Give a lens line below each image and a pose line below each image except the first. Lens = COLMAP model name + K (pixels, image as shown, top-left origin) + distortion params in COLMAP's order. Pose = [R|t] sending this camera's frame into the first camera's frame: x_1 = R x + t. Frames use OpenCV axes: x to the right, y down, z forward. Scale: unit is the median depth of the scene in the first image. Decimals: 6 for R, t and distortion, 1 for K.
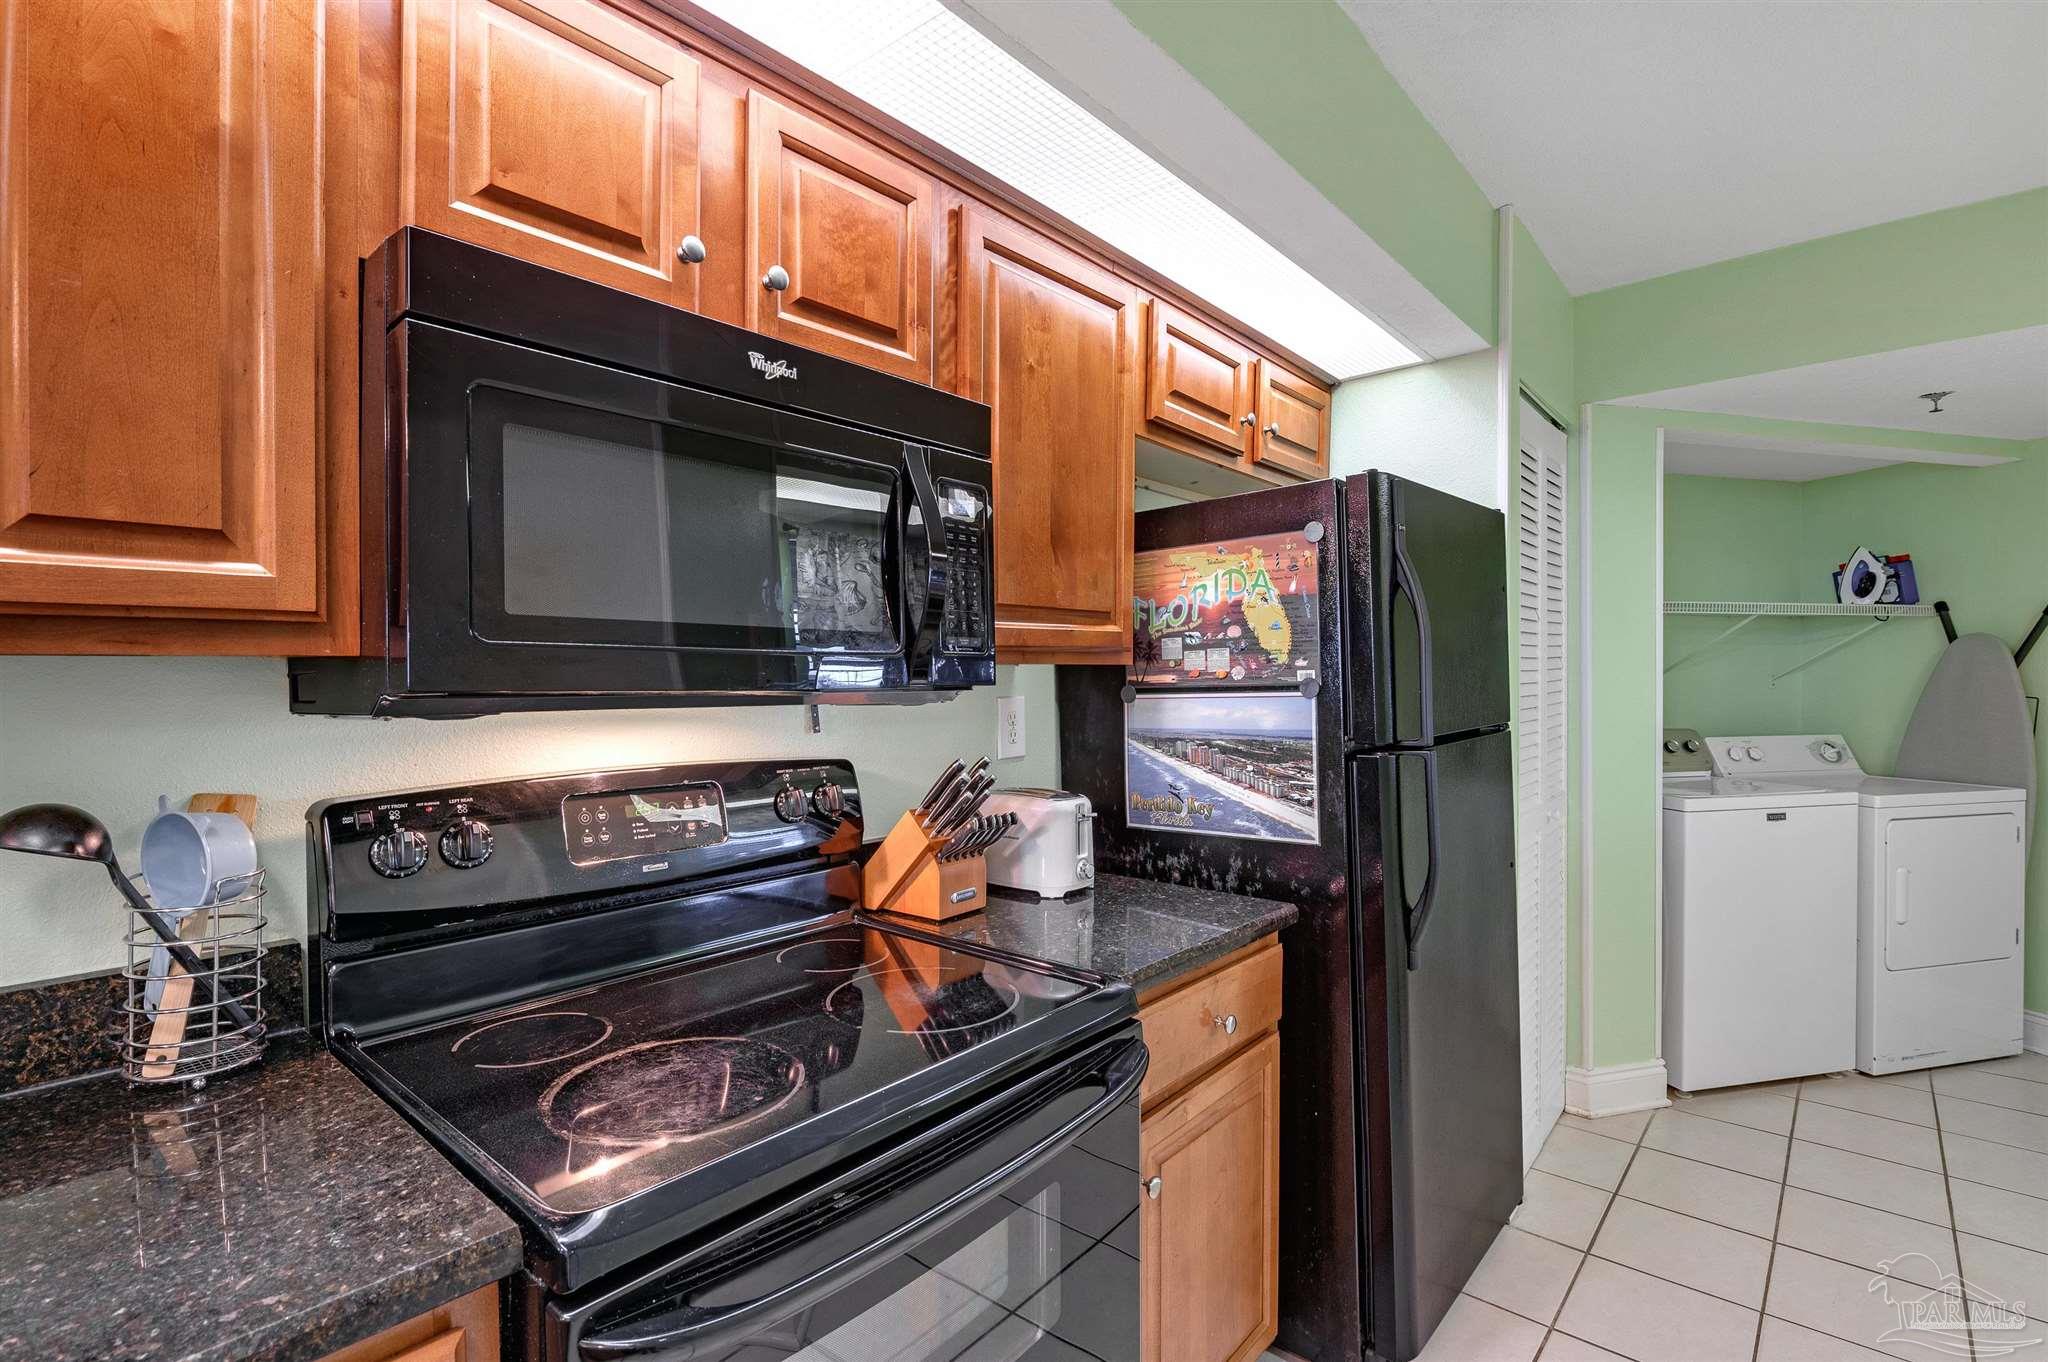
lens RADIAL K [[973.6, 0, 1051.7], [0, 973.6, 688.6], [0, 0, 1]] dist [-0.011901, -0.001520]
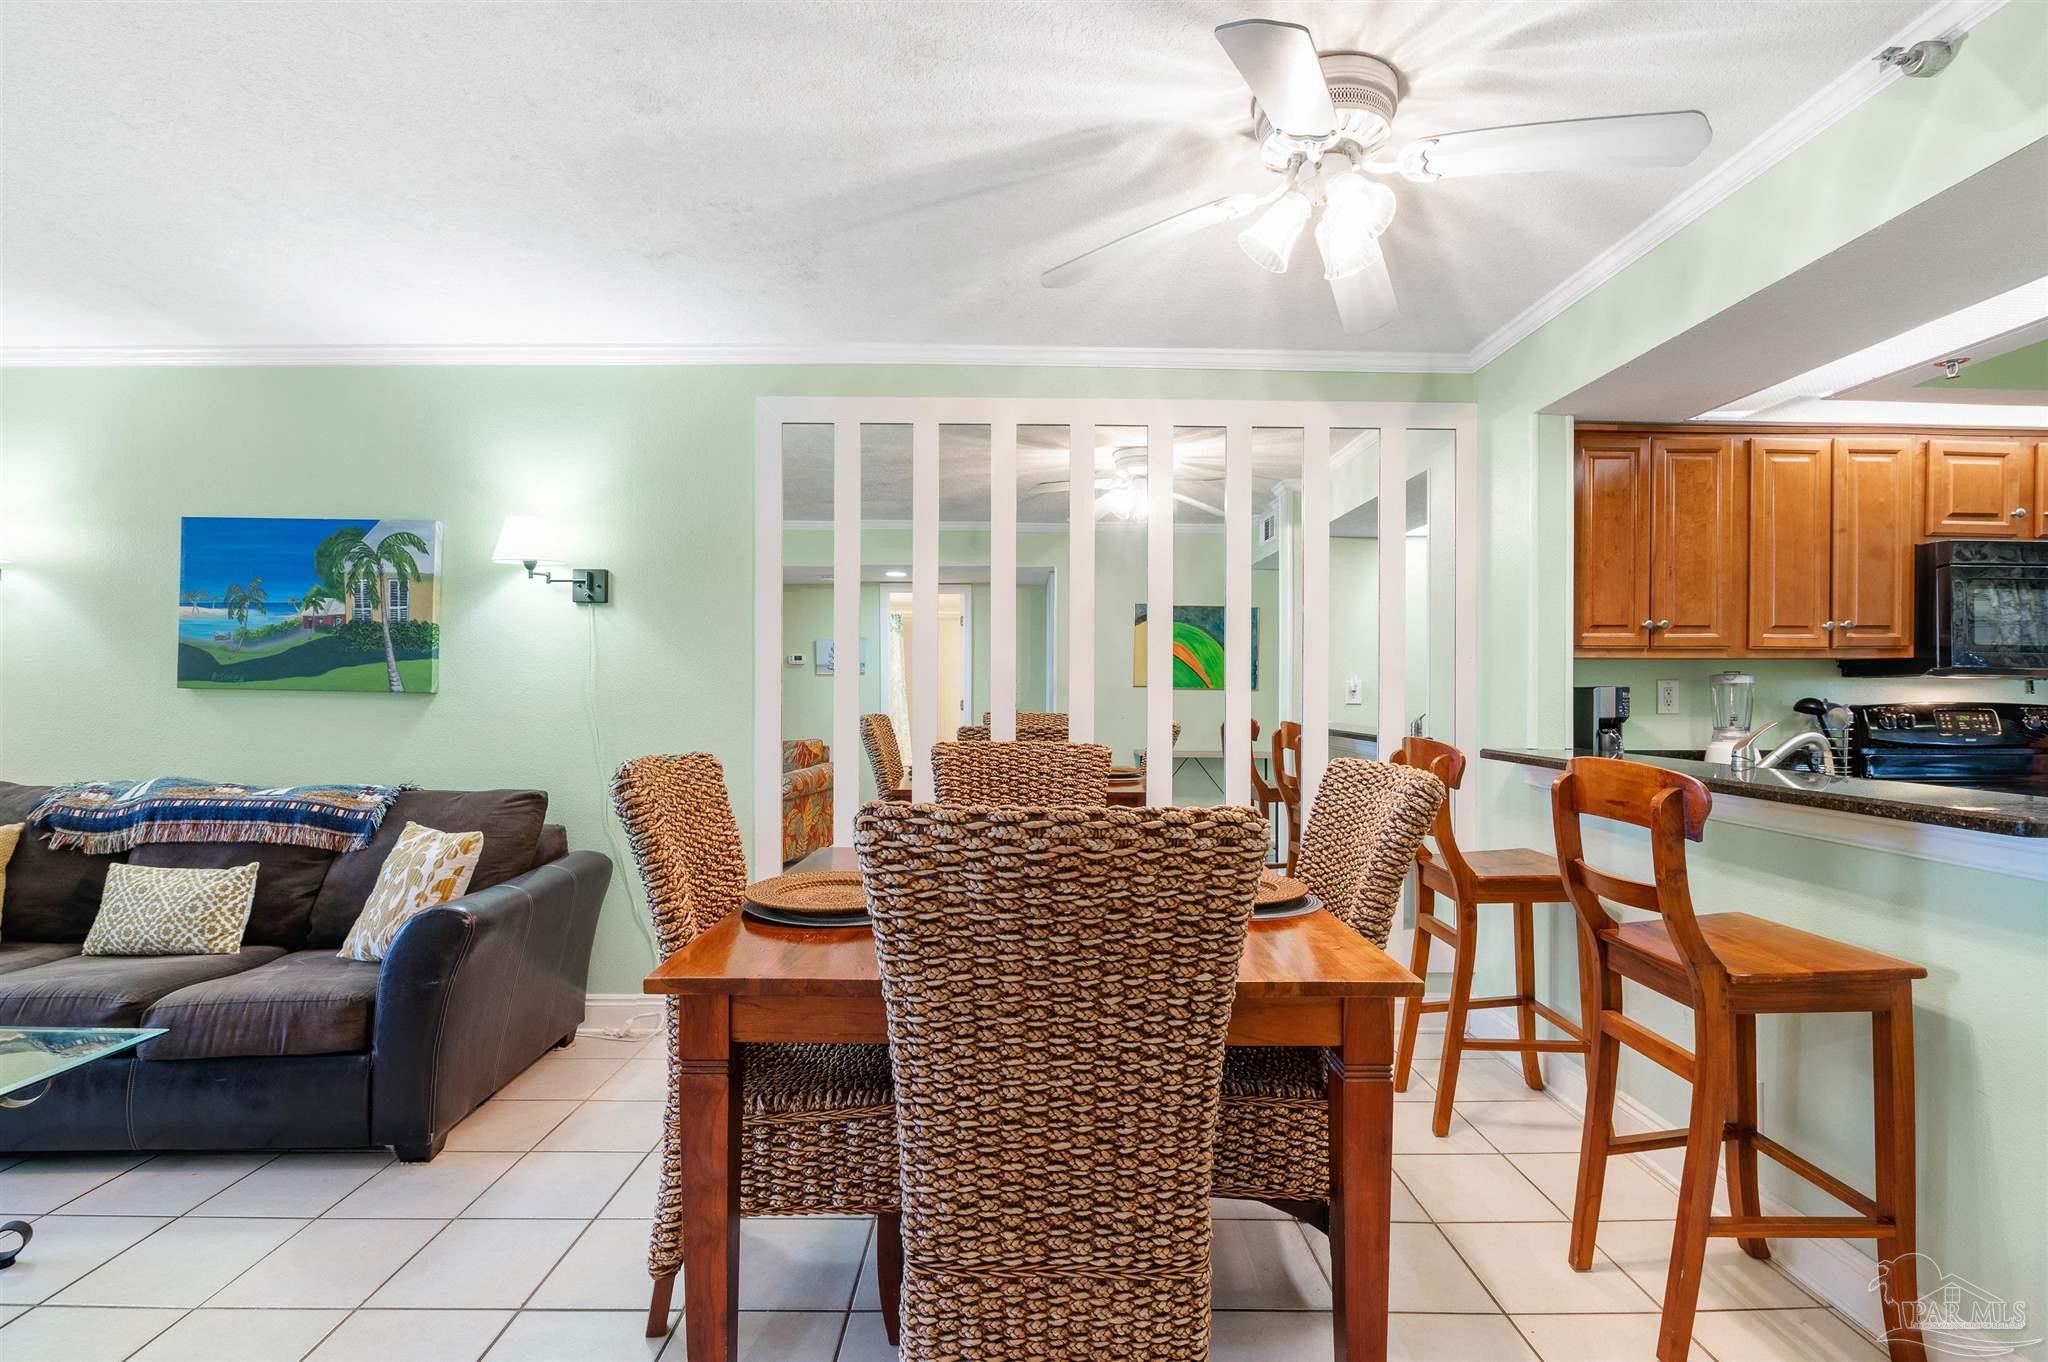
lens RADIAL K [[933.7, 0, 1027.3], [0, 933.7, 690.0], [0, 0, 1]] dist [-0.011543, -0.002638]
pose [[0.648149, 0.007352, -0.761478, -0.131441], [-0.016306, 0.999858, -0.004226, 0.076373], [0.761339, 0.015155, 0.648177, -1.859423]]
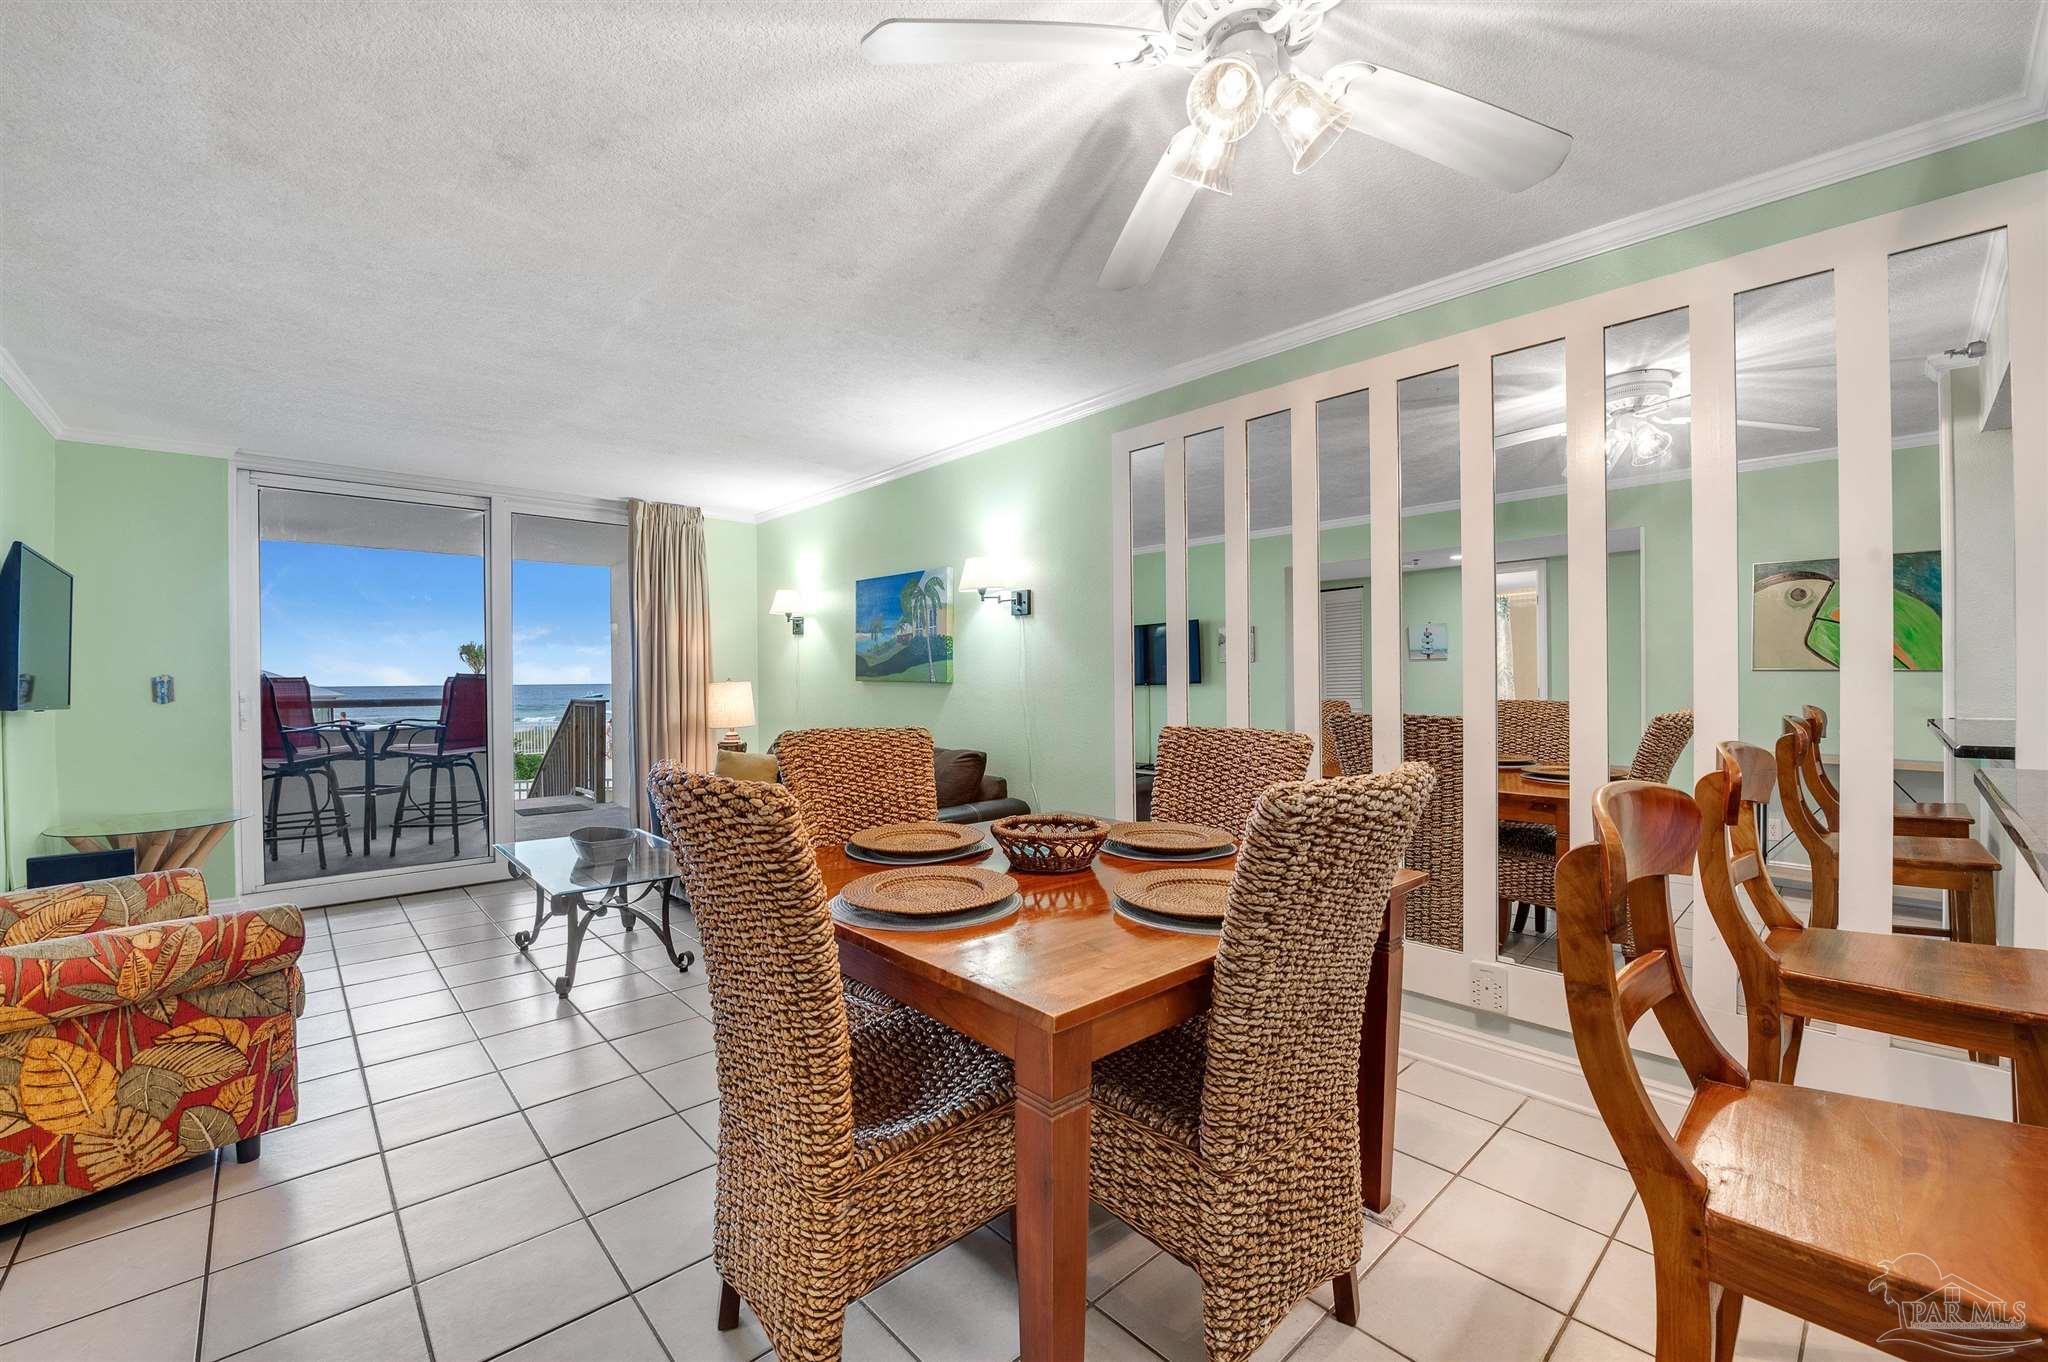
lens RADIAL K [[826.5, 0, 1028.8], [0, 826.5, 683.9], [0, 0, 1]] dist [-0.018910, -0.001277]
pose [[-0.124612, 0.011901, -0.992134, 0.086491], [-0.003172, 0.999918, 0.012393, 0.064905], [0.992201, 0.004691, -0.124564, -1.026555]]
